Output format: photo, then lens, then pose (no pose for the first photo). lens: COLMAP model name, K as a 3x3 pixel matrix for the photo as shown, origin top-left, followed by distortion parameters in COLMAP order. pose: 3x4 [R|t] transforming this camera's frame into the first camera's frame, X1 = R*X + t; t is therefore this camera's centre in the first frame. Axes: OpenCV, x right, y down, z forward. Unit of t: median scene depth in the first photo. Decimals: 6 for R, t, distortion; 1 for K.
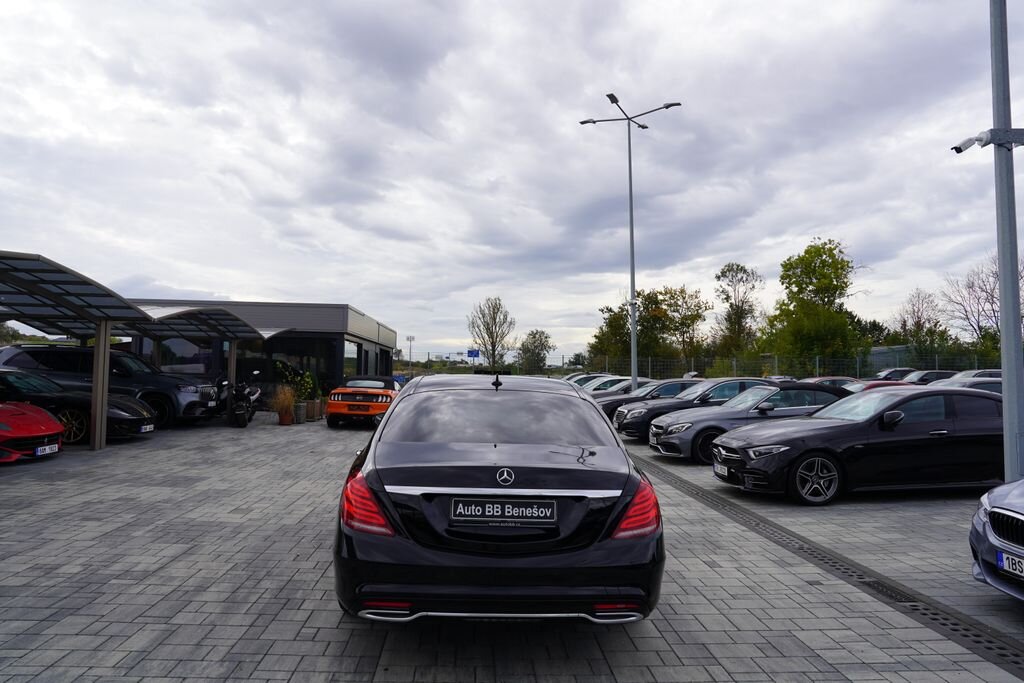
lens RADIAL K [[705.4, 0, 512.0], [0, 705.4, 336.7], [0, 0, 1]] dist [-0.113335, 0.082072]
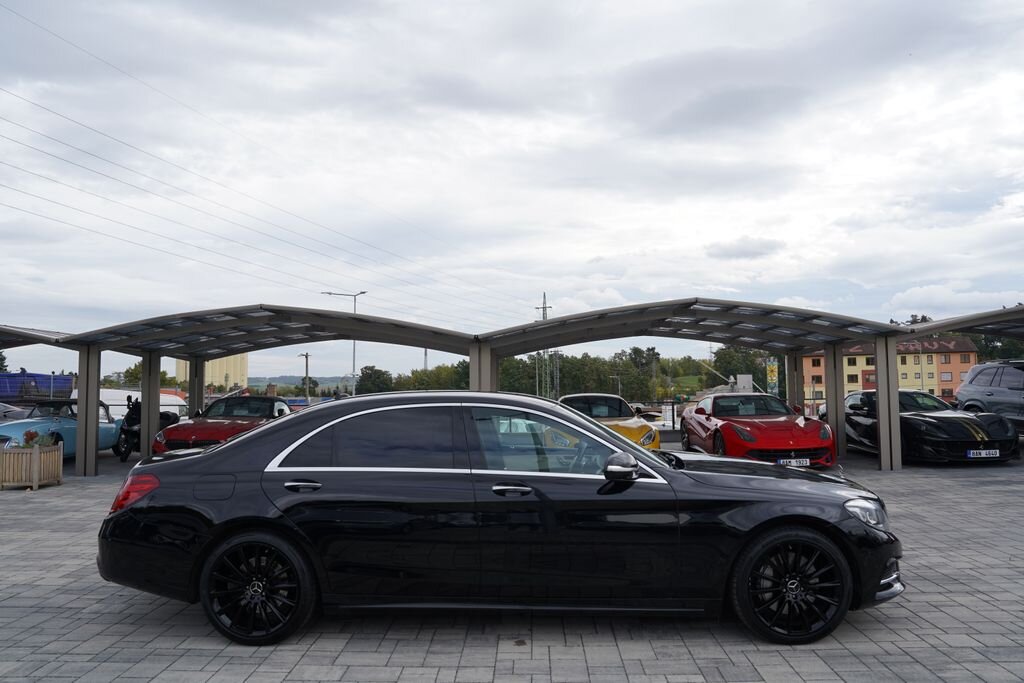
lens RADIAL K [[705.4, 0, 512.0], [0, 705.4, 336.7], [0, 0, 1]] dist [-0.113335, 0.082072]
pose [[-0.086517, -0.094897, -0.991720, 0.064949], [0.065411, 0.992764, -0.100703, 0.006193], [0.994101, -0.073582, -0.079684, 0.086233]]
